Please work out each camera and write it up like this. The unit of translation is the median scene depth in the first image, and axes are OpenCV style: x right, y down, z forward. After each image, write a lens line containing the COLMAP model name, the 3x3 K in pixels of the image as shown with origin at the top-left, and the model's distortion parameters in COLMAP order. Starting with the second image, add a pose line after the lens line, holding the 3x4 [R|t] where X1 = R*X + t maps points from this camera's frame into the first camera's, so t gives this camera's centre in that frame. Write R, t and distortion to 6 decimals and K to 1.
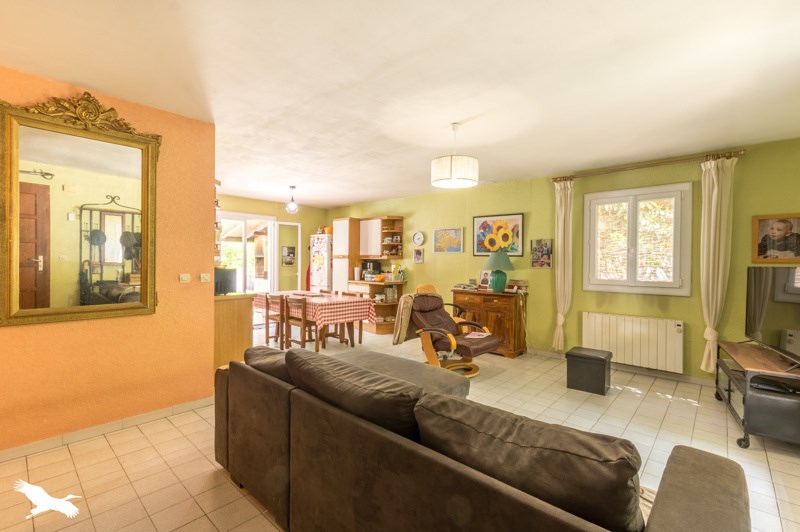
lens RADIAL K [[347.2, 0, 403.3], [0, 347.2, 264.6], [0, 0, 1]] dist [-0.002365, -0.000026]
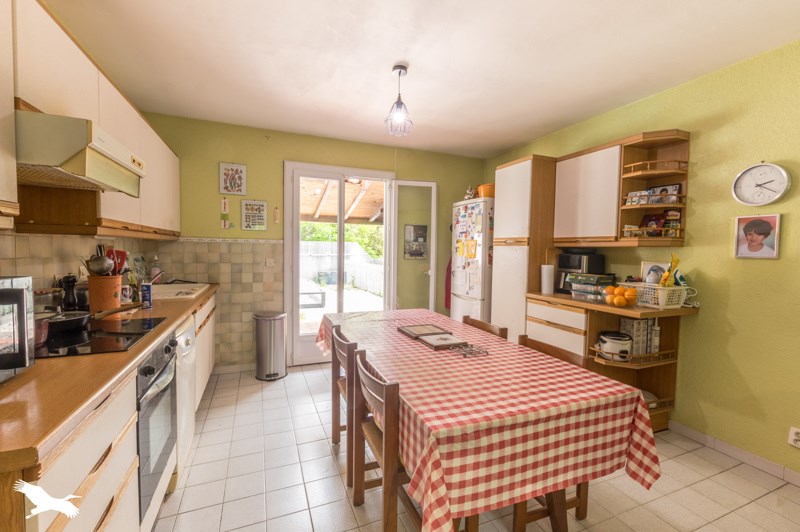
lens RADIAL K [[347.2, 0, 404.1], [0, 347.2, 265.0], [0, 0, 1]] dist [-0.002365, -0.000026]
pose [[0.903851, 0.024844, -0.427125, -0.110362], [-0.010352, 0.999290, 0.036217, -0.006575], [0.427722, -0.028313, 0.903467, 0.515978]]
